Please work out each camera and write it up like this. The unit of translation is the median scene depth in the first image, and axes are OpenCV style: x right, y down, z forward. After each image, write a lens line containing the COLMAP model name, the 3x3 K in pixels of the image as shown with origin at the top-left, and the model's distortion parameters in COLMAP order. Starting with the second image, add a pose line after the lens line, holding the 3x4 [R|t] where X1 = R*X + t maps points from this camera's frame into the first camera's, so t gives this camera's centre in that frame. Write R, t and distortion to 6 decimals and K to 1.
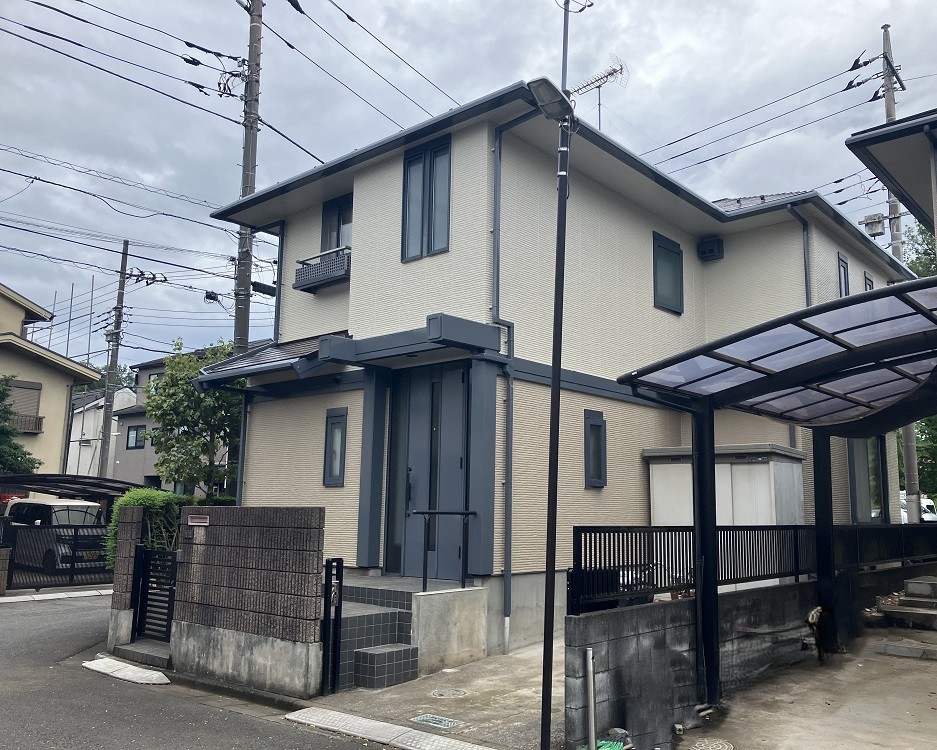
lens RADIAL K [[830.3, 0, 469.4], [0, 830.3, 377.3], [0, 0, 1]] dist [-0.002600, -0.004988]
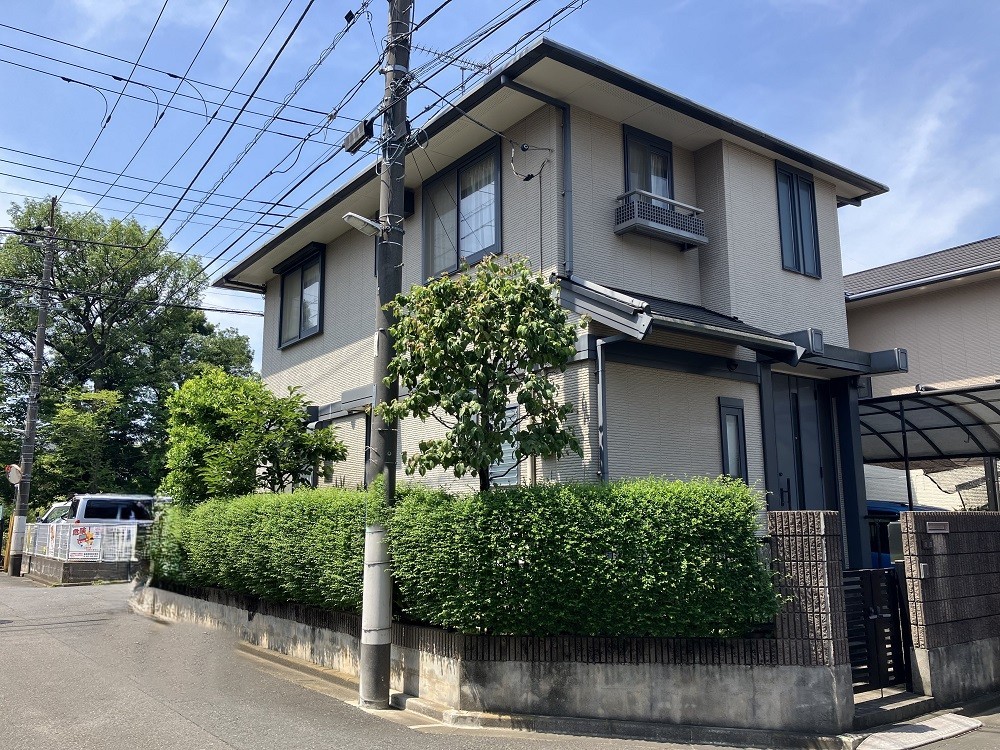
lens RADIAL K [[823.9, 0, 502.8], [0, 823.9, 367.5], [0, 0, 1]] dist [-0.006521, 0.029053]
pose [[0.223982, 0.157043, 0.961857, -1.366205], [-0.155146, 0.980092, -0.123892, 0.196137], [-0.962165, -0.121479, 0.243888, 1.316813]]
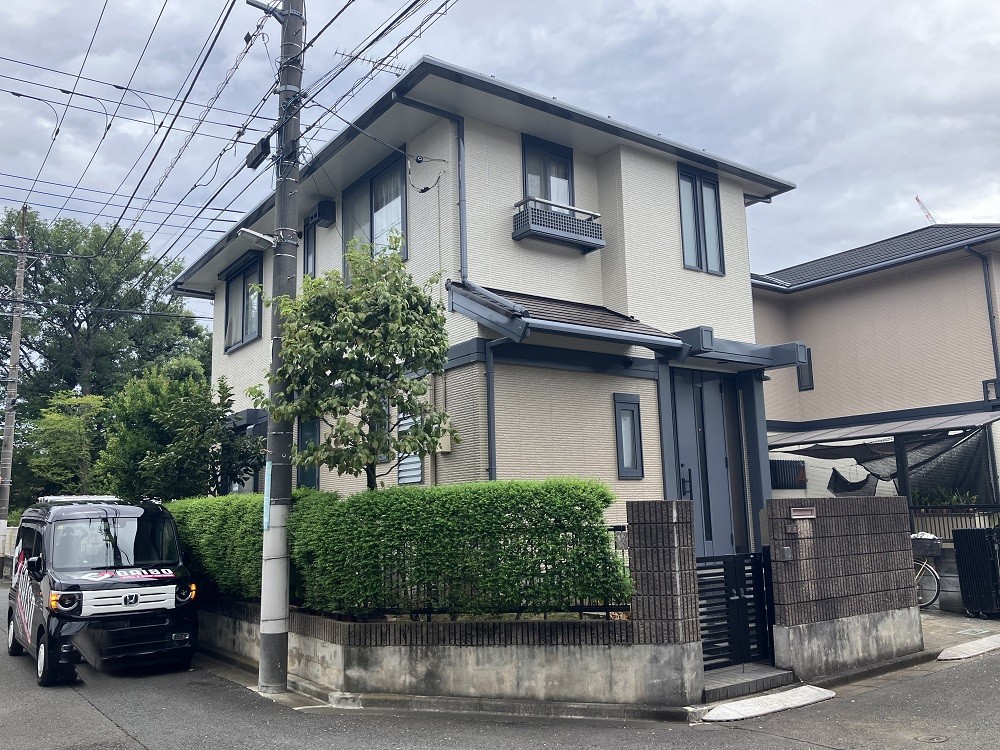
lens RADIAL K [[823.9, 0, 495.8], [0, 823.9, 376.9], [0, 0, 1]] dist [-0.006521, 0.029053]
pose [[0.234120, 0.133847, 0.962950, -1.389445], [-0.134195, 0.985446, -0.104348, 0.173305], [-0.962902, -0.104793, 0.248674, 1.177016]]
